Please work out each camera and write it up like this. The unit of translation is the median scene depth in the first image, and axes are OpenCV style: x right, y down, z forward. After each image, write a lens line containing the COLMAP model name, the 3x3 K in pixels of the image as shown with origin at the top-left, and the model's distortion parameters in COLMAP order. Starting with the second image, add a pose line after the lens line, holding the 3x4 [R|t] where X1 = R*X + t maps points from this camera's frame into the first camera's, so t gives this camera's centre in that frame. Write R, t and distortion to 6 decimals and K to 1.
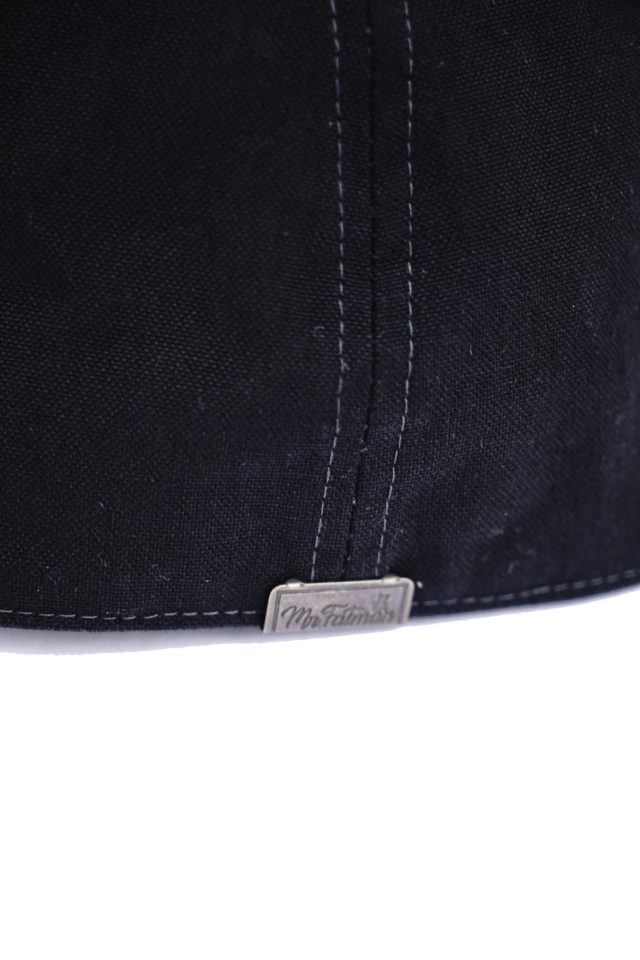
lens RADIAL K [[2033.5, 0, 319.9], [0, 2033.5, 480.1], [0, 0, 1]] dist [0.447895, 0.000000]
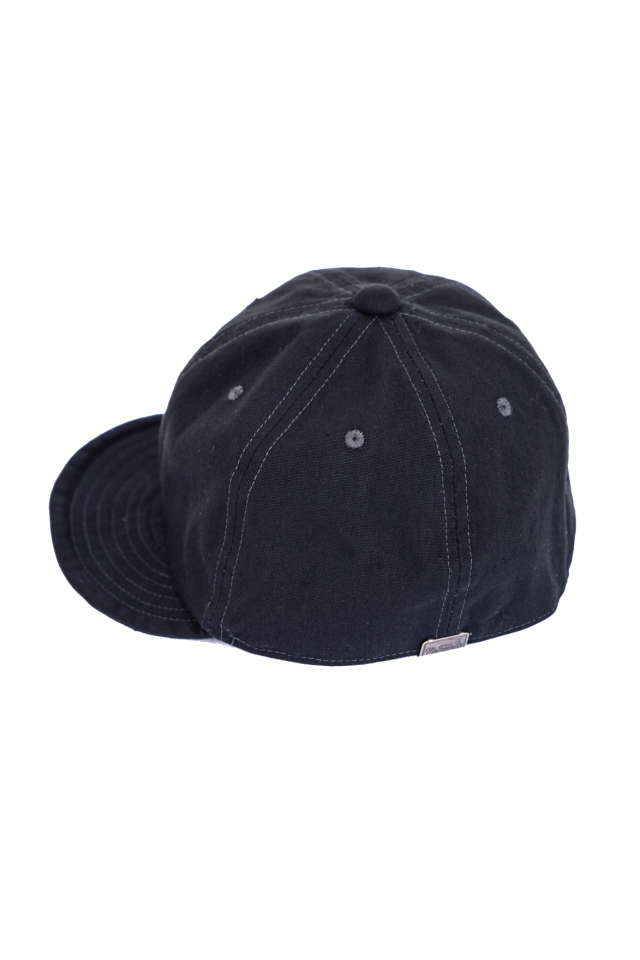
lens RADIAL K [[2033.5, 0, 315.2], [0, 2033.5, 481.3], [0, 0, 1]] dist [0.447895, 0.000000]
pose [[0.983986, -0.094079, 0.151395, -0.579829], [0.073233, 0.987746, 0.137823, -0.570912], [-0.162506, -0.124529, 0.978818, -1.725591]]
